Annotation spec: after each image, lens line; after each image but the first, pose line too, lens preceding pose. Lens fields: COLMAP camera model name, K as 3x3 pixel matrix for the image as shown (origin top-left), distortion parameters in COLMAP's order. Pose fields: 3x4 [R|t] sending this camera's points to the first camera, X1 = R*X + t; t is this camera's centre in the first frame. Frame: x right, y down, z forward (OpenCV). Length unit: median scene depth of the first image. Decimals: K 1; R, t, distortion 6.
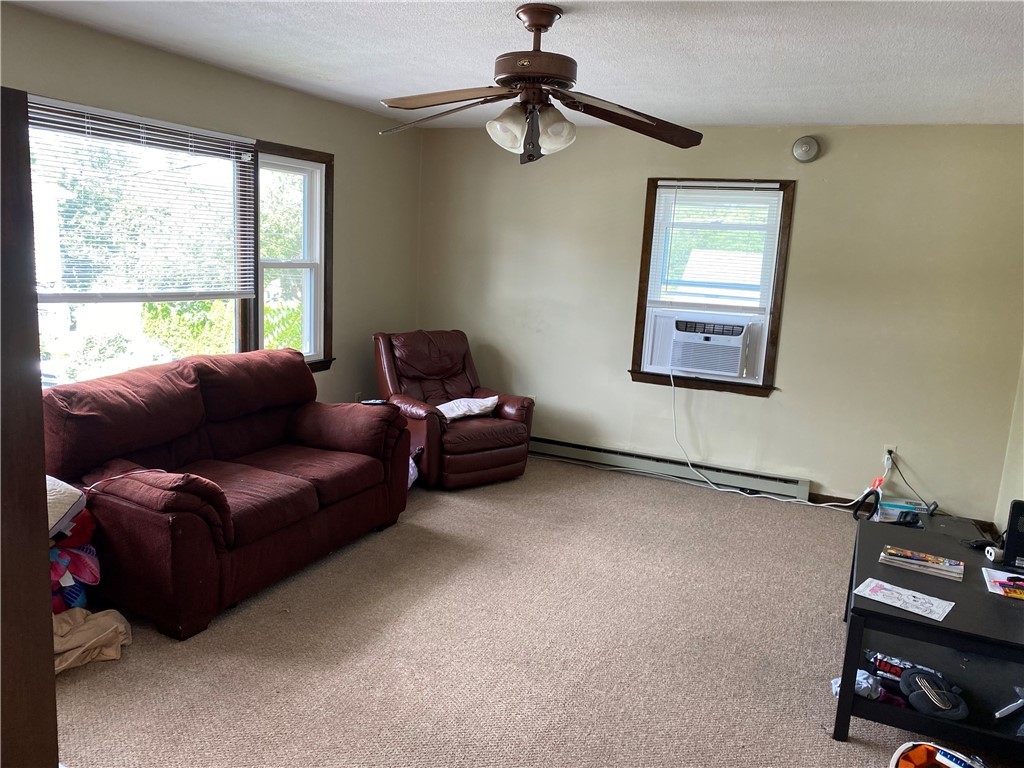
lens RADIAL K [[789.7, 0, 512.7], [0, 789.7, 399.0], [0, 0, 1]] dist [0.002154, 0.001605]
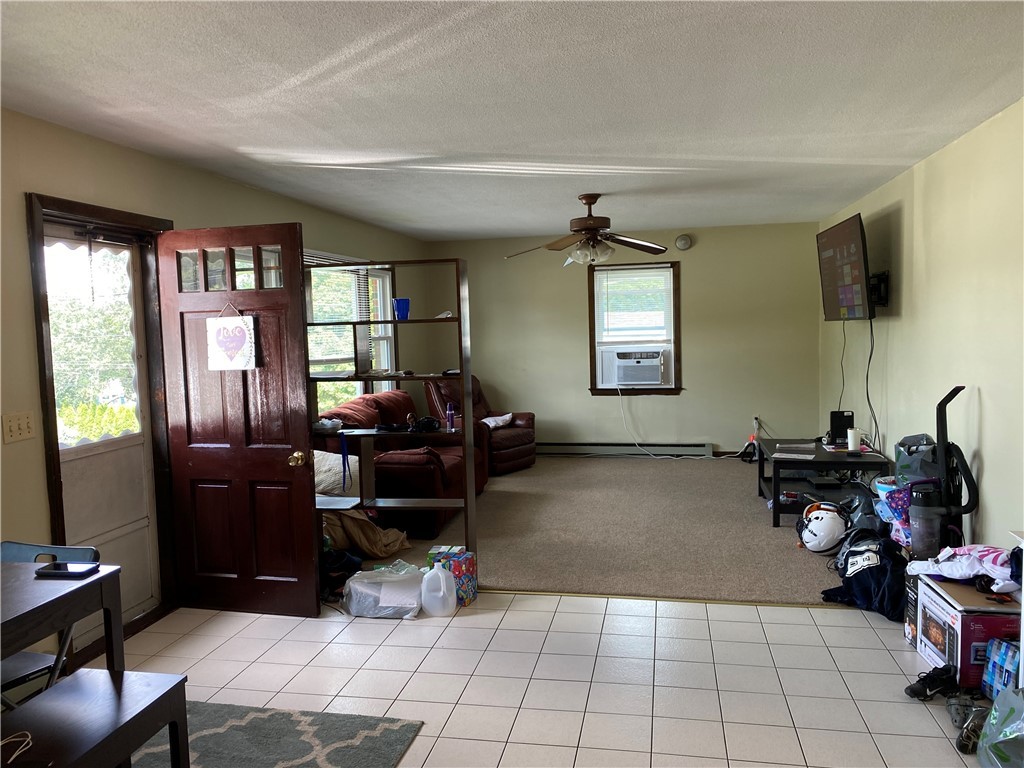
lens RADIAL K [[782.9, 0, 512.0], [0, 782.9, 384.0], [0, 0, 1]] dist [0.004305, 0.000388]
pose [[0.971610, -0.100449, 0.214207, -0.337987], [0.123325, 0.987690, -0.096221, 0.086115], [-0.201905, 0.119907, 0.972037, -0.462021]]
